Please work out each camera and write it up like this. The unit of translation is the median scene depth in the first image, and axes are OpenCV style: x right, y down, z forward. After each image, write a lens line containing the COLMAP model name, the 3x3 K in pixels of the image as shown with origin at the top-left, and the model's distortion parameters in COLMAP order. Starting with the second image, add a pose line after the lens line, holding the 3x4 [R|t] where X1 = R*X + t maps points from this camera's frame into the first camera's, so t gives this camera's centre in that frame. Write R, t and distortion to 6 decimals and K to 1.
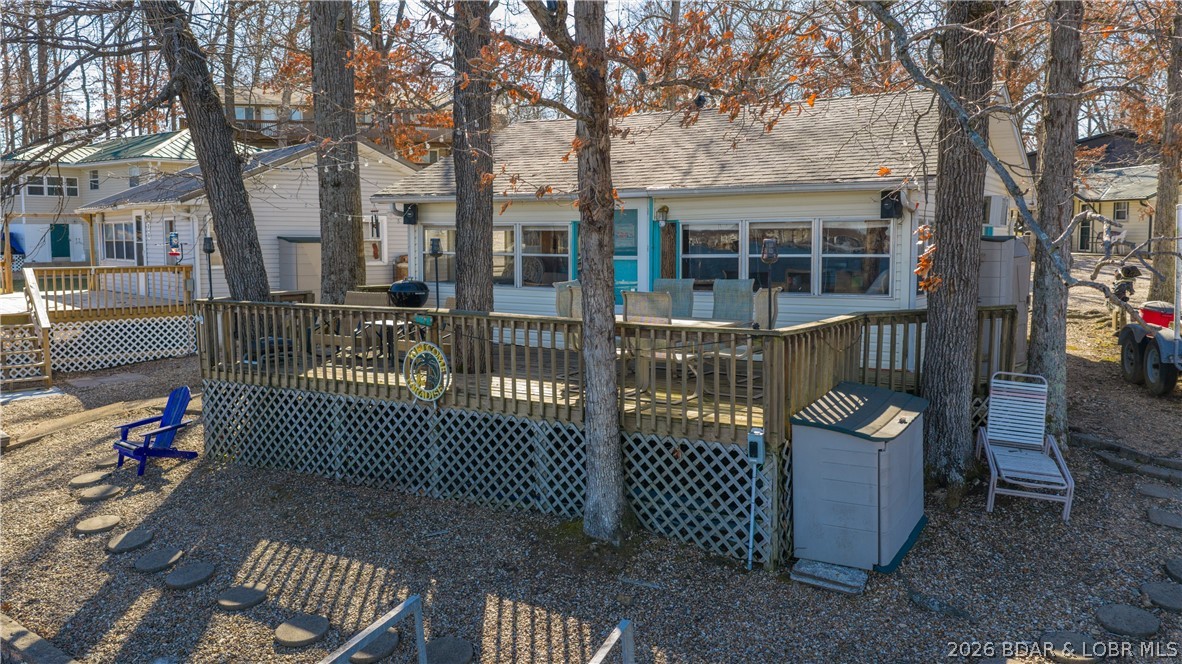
lens RADIAL K [[974.5, 0, 594.7], [0, 974.5, 326.2], [0, 0, 1]] dist [0.029593, -0.063715]
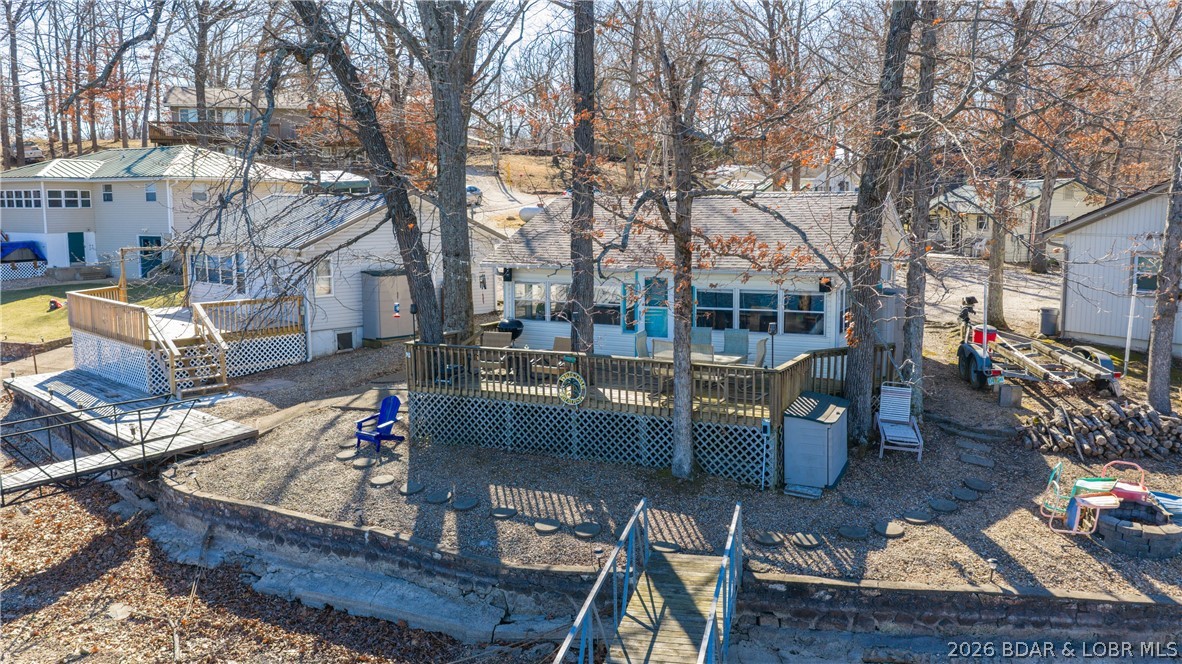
lens RADIAL K [[974.5, 0, 594.7], [0, 974.5, 326.2], [0, 0, 1]] dist [0.029593, -0.063715]
pose [[0.995186, -0.015113, 0.096833, -0.303039], [0.011911, 0.999366, 0.033563, -0.125710], [-0.097279, -0.032248, 0.994735, -0.760641]]
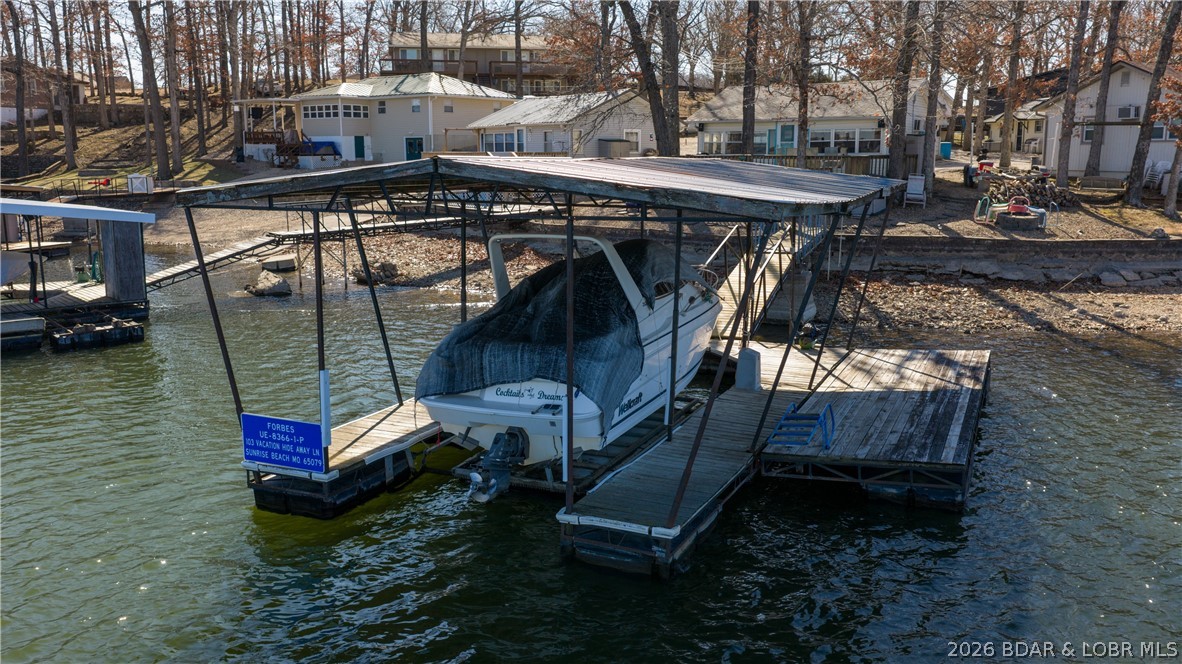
lens RADIAL K [[974.5, 0, 594.7], [0, 974.5, 326.2], [0, 0, 1]] dist [0.029593, -0.063715]
pose [[0.999805, 0.001590, -0.019665, -0.635540], [0.000045, 0.996563, 0.082837, 0.303538], [0.019729, -0.082822, 0.996369, -2.520009]]
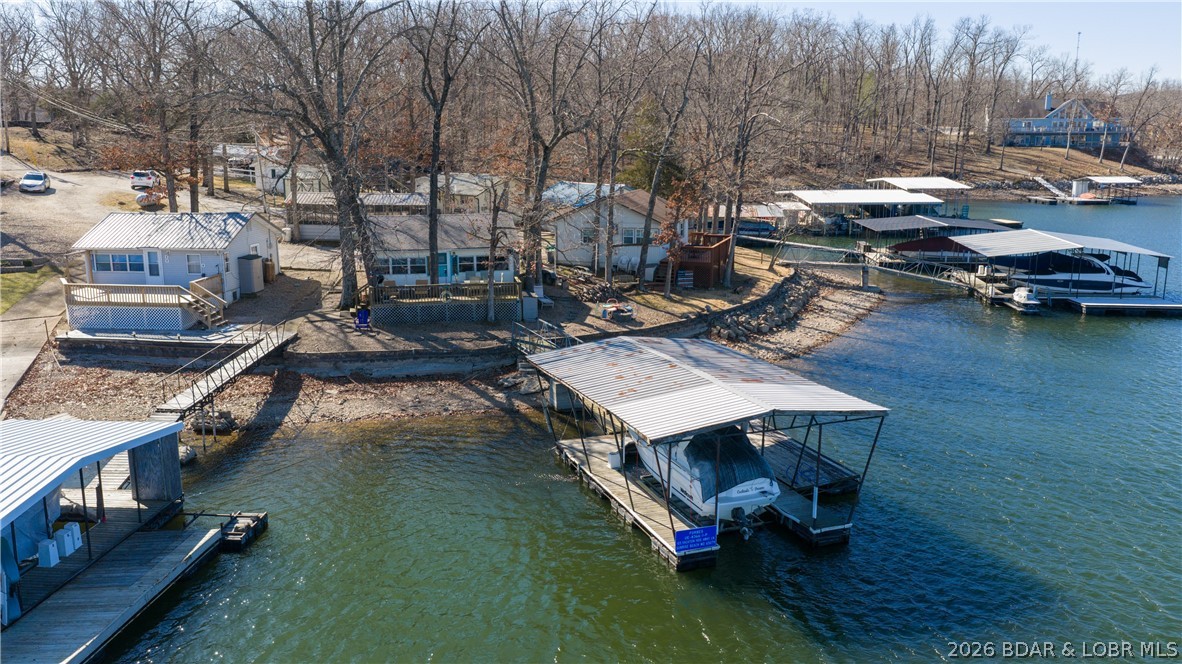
lens RADIAL K [[964.9, 0, 598.4], [0, 964.9, 330.0], [0, 0, 1]] dist [0.011326, -0.003453]
pose [[0.719402, -0.141796, 0.679966, -2.957899], [0.065514, 0.988429, 0.136807, -0.404471], [-0.691497, -0.053872, 0.720368, -3.038256]]
